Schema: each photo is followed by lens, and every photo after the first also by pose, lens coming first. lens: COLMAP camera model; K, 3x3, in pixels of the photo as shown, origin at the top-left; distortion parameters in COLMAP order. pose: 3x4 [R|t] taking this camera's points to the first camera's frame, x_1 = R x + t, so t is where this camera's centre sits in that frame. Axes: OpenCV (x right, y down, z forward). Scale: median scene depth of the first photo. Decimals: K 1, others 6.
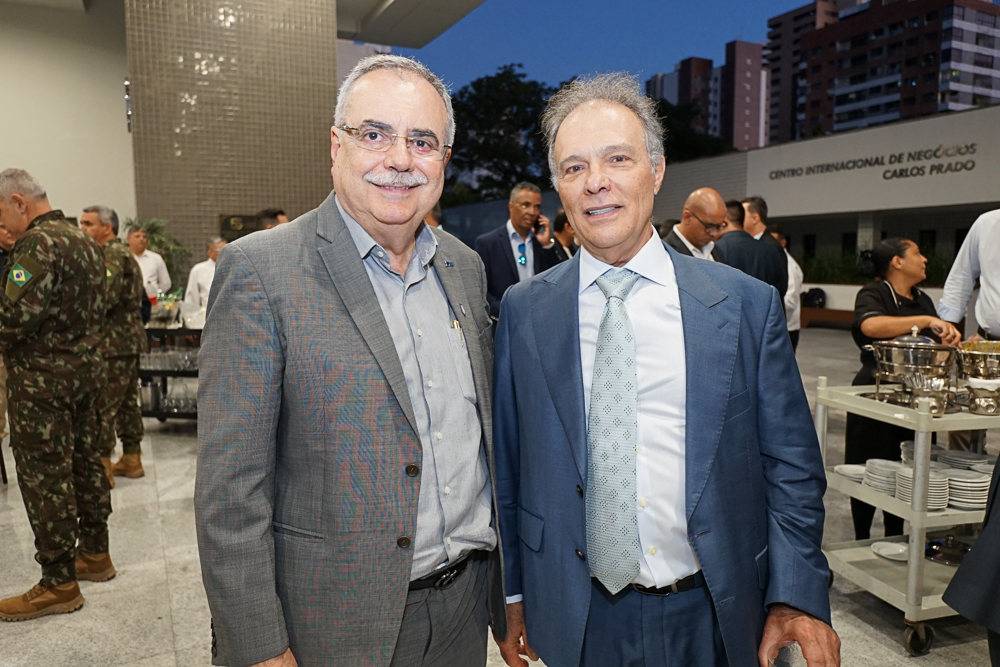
lens RADIAL K [[701.5, 0, 503.9], [0, 701.5, 332.8], [0, 0, 1]] dist [-0.003154, 0.002644]
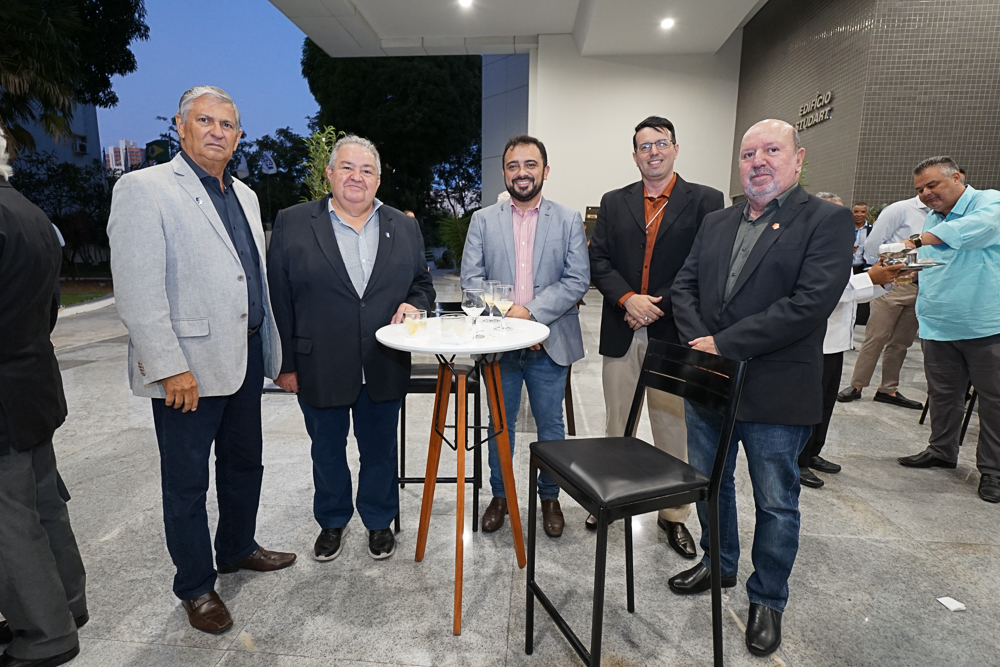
lens RADIAL K [[522.9, 0, 495.2], [0, 522.9, 323.6], [0, 0, 1]] dist [-0.000783, 0.000467]
pose [[0.848097, 0.097004, -0.520886, -0.391185], [-0.070456, 0.995014, 0.070585, 0.018749], [0.525136, -0.023164, 0.850703, -0.089948]]
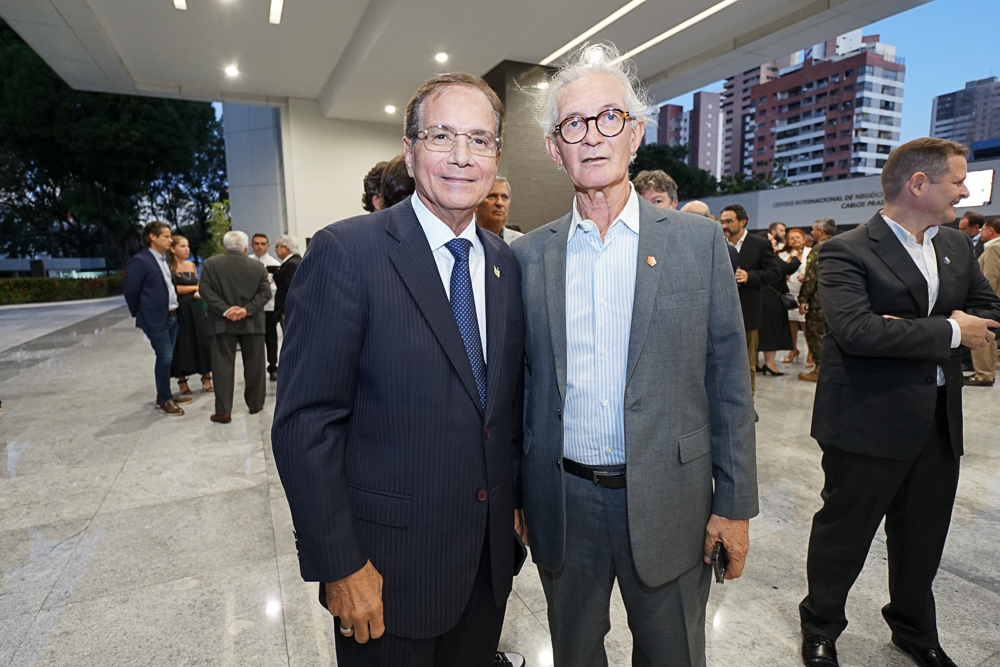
lens RADIAL K [[522.9, 0, 501.4], [0, 522.9, 330.7], [0, 0, 1]] dist [-0.000783, 0.000467]
pose [[0.999625, -0.006154, -0.026697, -0.352475], [0.007208, 0.999190, 0.039585, 0.049457], [0.026432, -0.039762, 0.998860, -0.461553]]
